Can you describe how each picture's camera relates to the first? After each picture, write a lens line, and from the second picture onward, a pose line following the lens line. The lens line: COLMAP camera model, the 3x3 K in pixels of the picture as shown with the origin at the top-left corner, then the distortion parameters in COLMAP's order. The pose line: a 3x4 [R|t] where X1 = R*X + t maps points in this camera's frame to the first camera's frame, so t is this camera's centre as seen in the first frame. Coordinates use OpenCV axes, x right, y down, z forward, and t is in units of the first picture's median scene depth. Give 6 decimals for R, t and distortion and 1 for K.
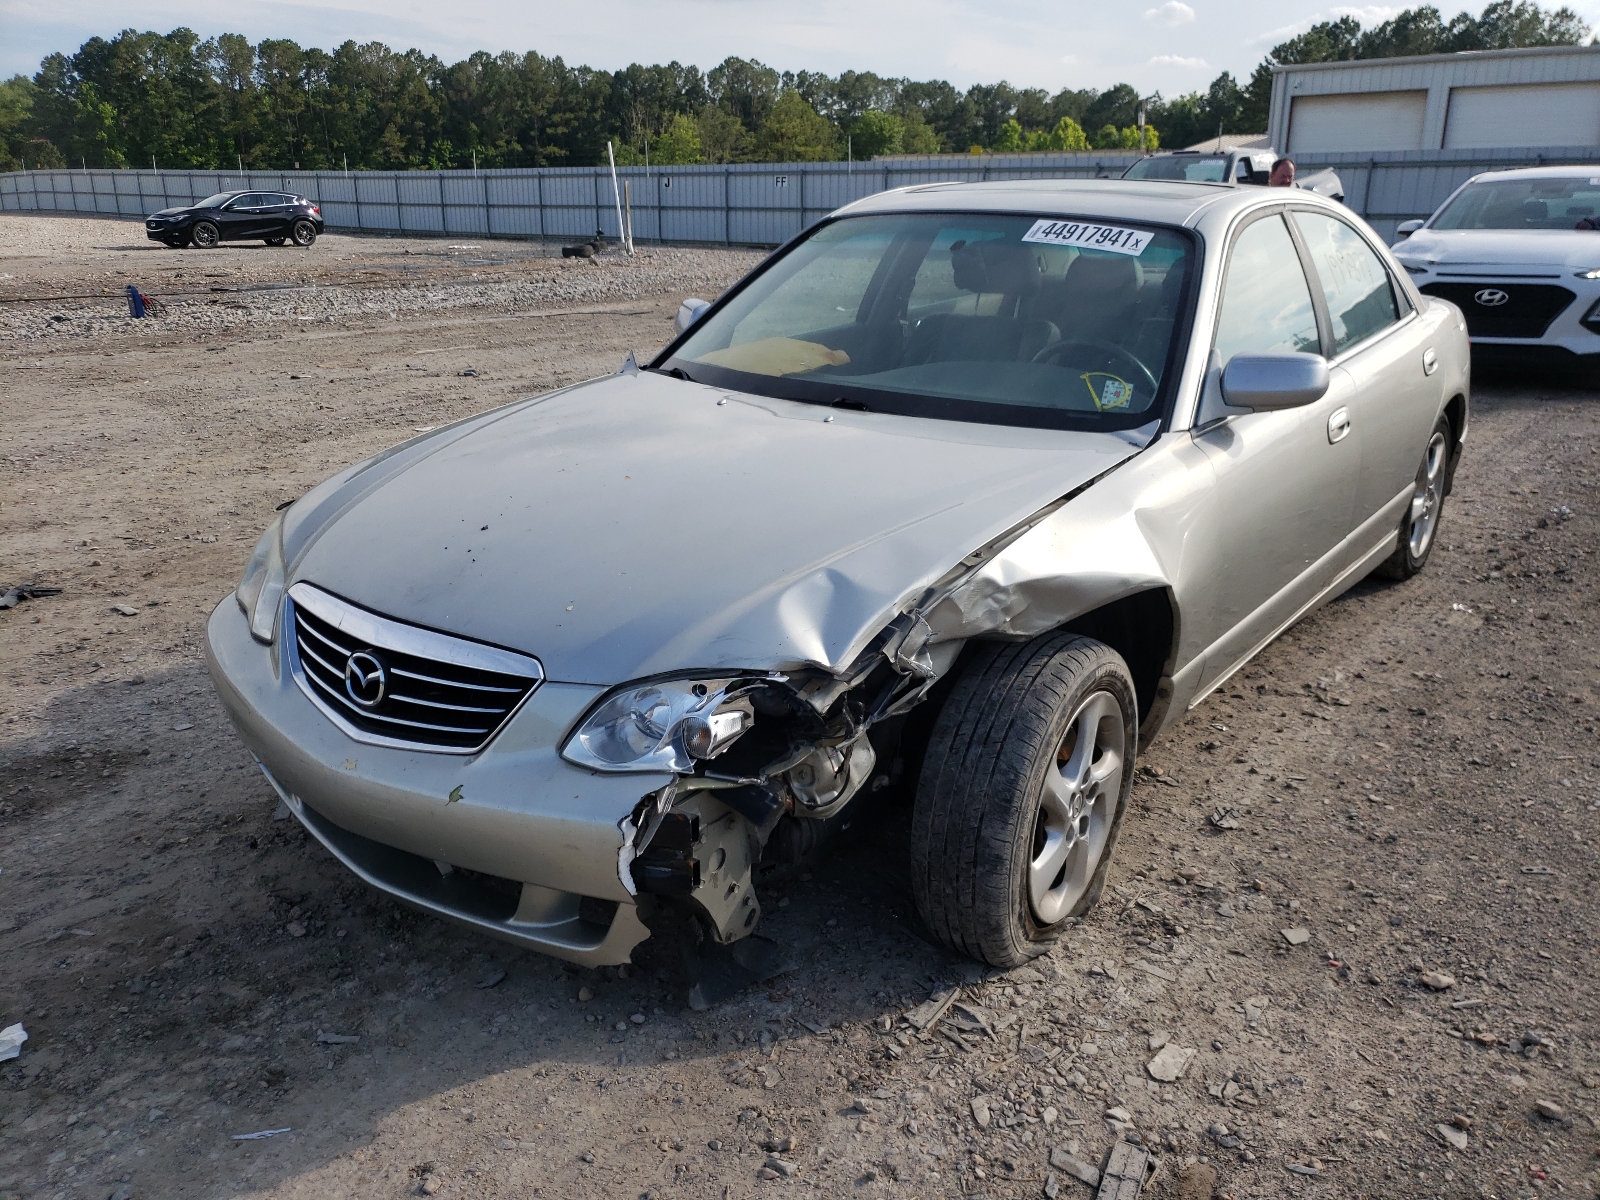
lens RADIAL K [[1233.1, 0, 793.5], [0, 1233.1, 594.9], [0, 0, 1]] dist [0.004969, 0.010302]
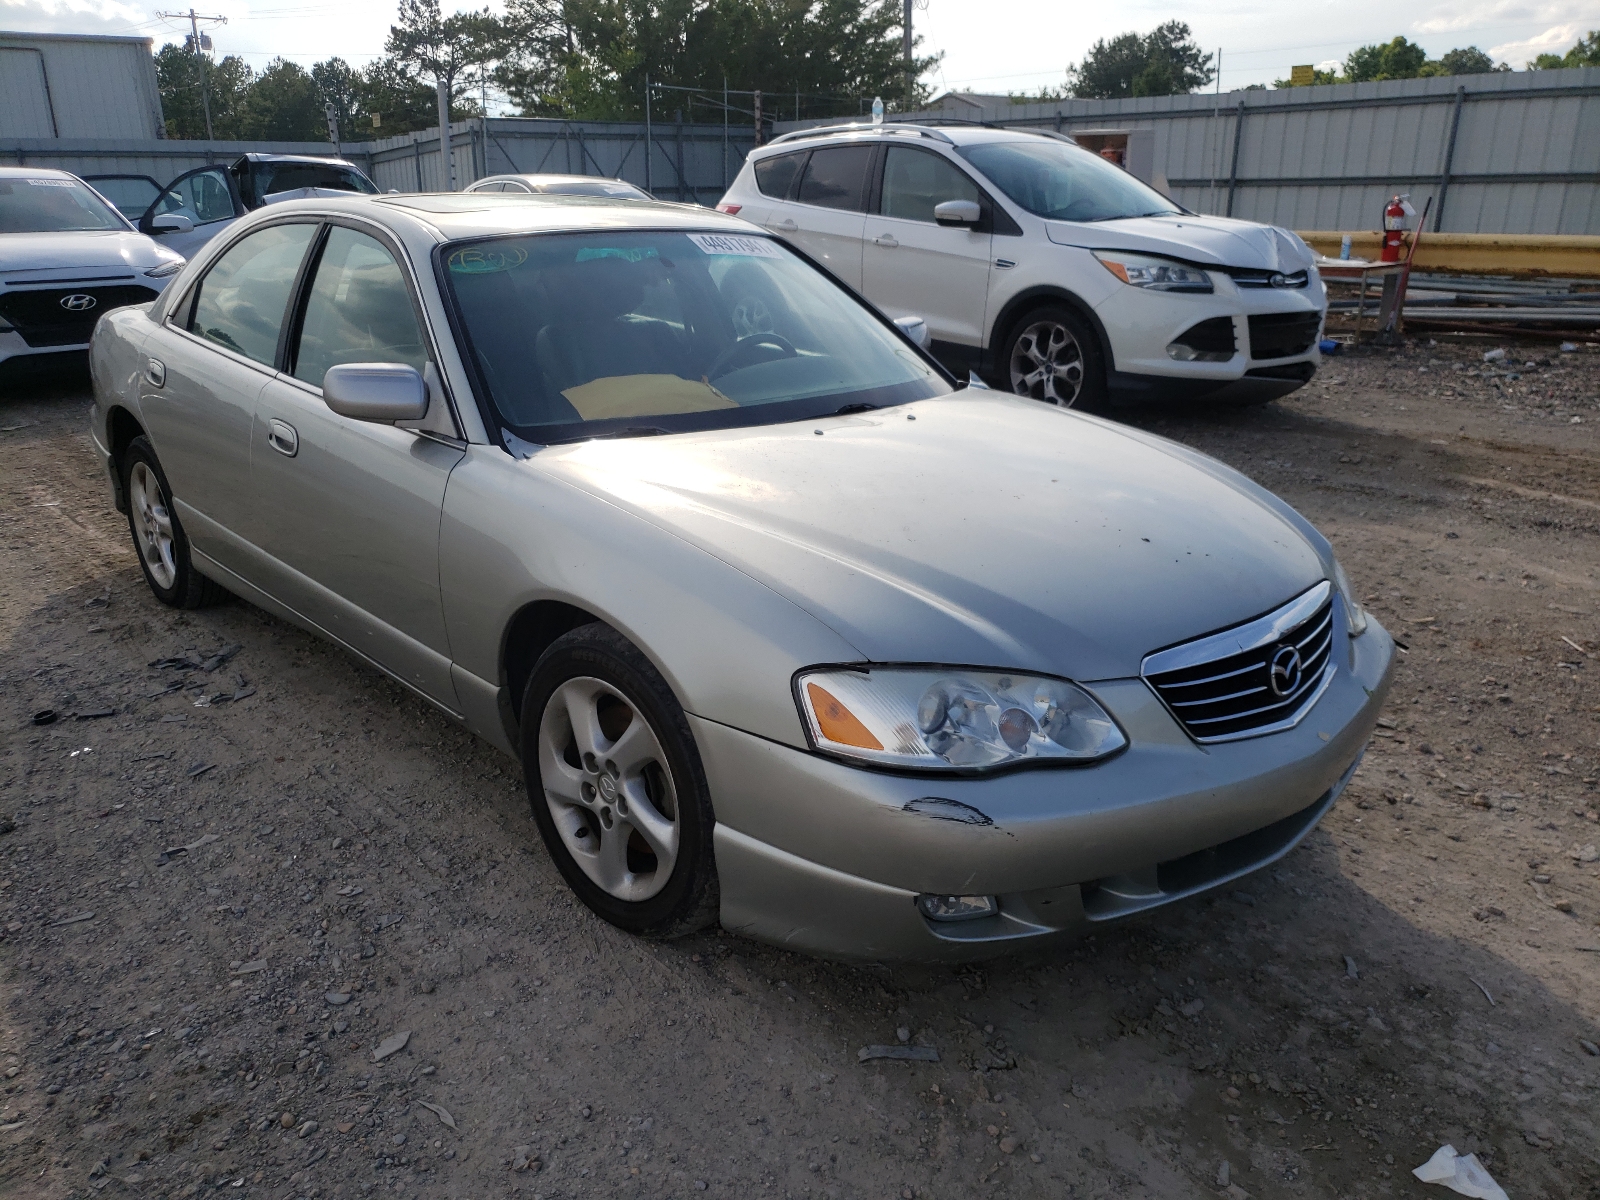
lens RADIAL K [[1233.1, 0, 799.1], [0, 1233.1, 604.0], [0, 0, 1]] dist [0.004969, 0.010302]
pose [[0.185698, -0.312632, 0.931546, -1.392894], [0.302735, 0.920122, 0.248450, -0.379401], [-0.934809, 0.235874, 0.265509, 1.072526]]
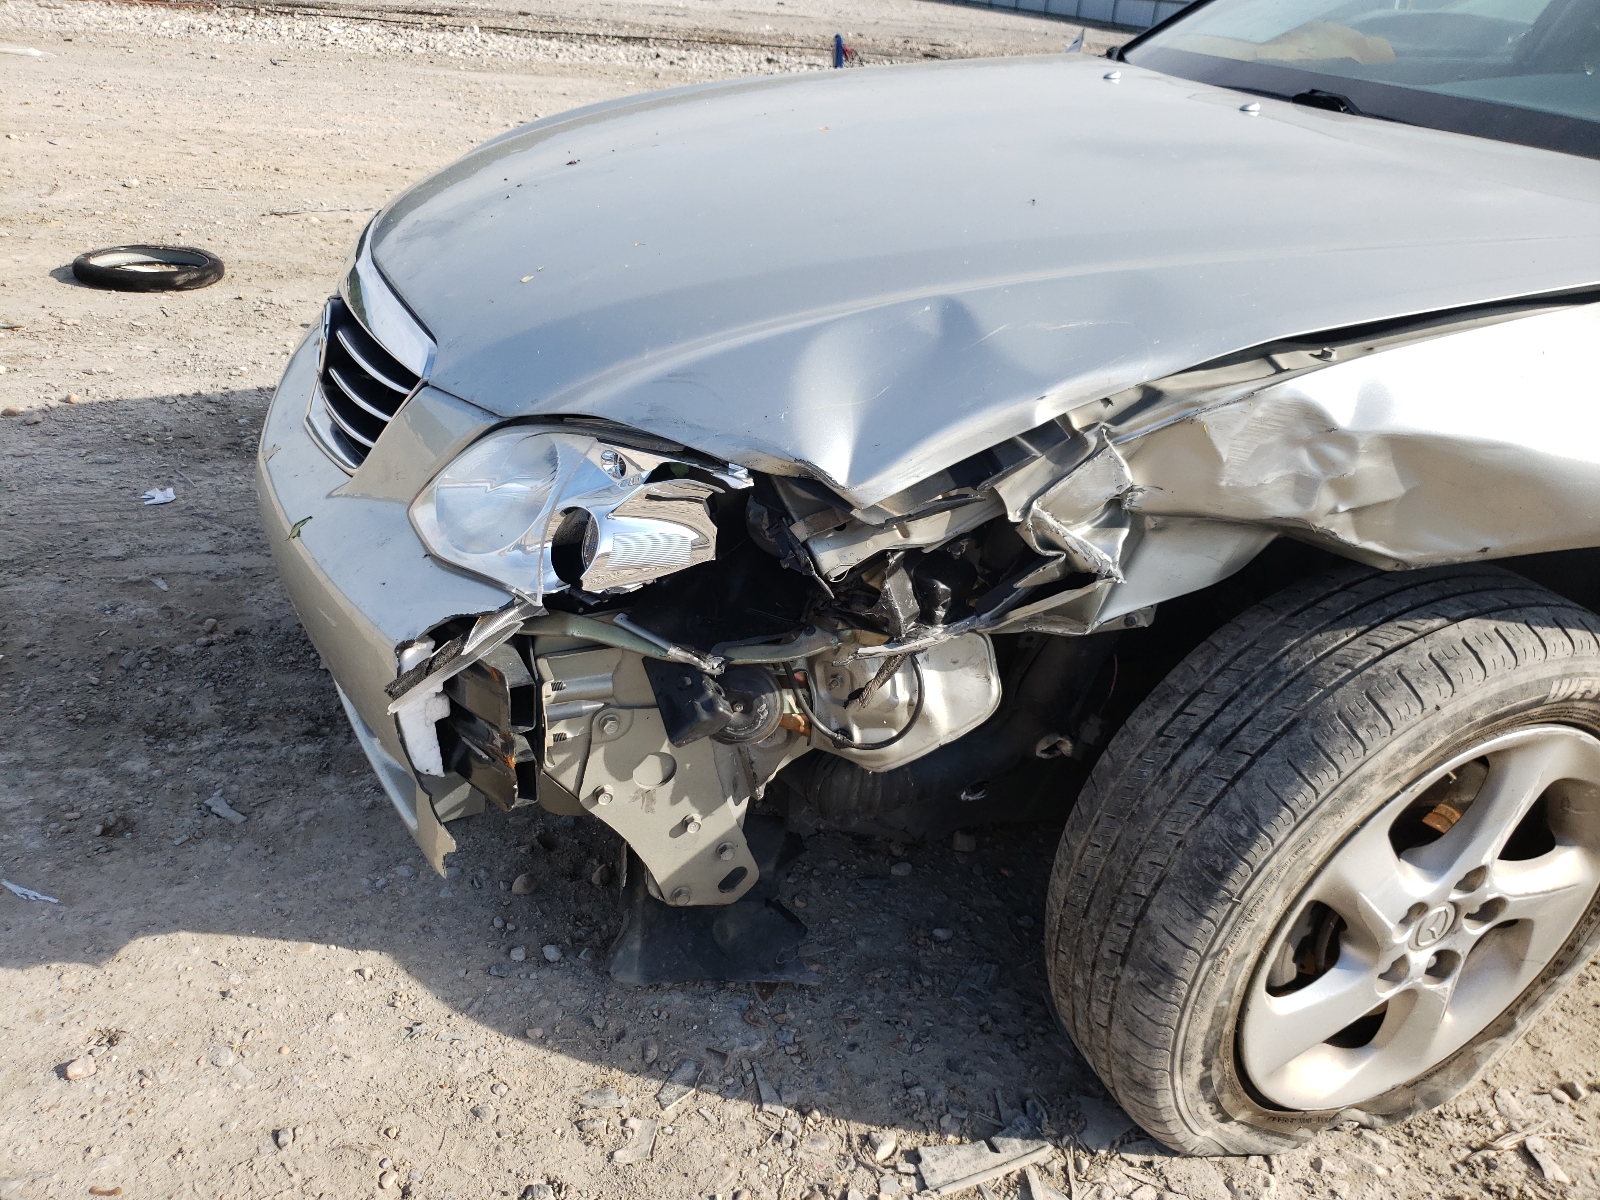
lens RADIAL K [[1233.1, 0, 805.3], [0, 1233.1, 609.3], [0, 0, 1]] dist [0.004969, 0.010302]
pose [[0.849677, 0.300759, -0.433120, 0.214093], [-0.233468, 0.951064, 0.202412, 0.009308], [0.472802, -0.070865, 0.878315, 0.506368]]
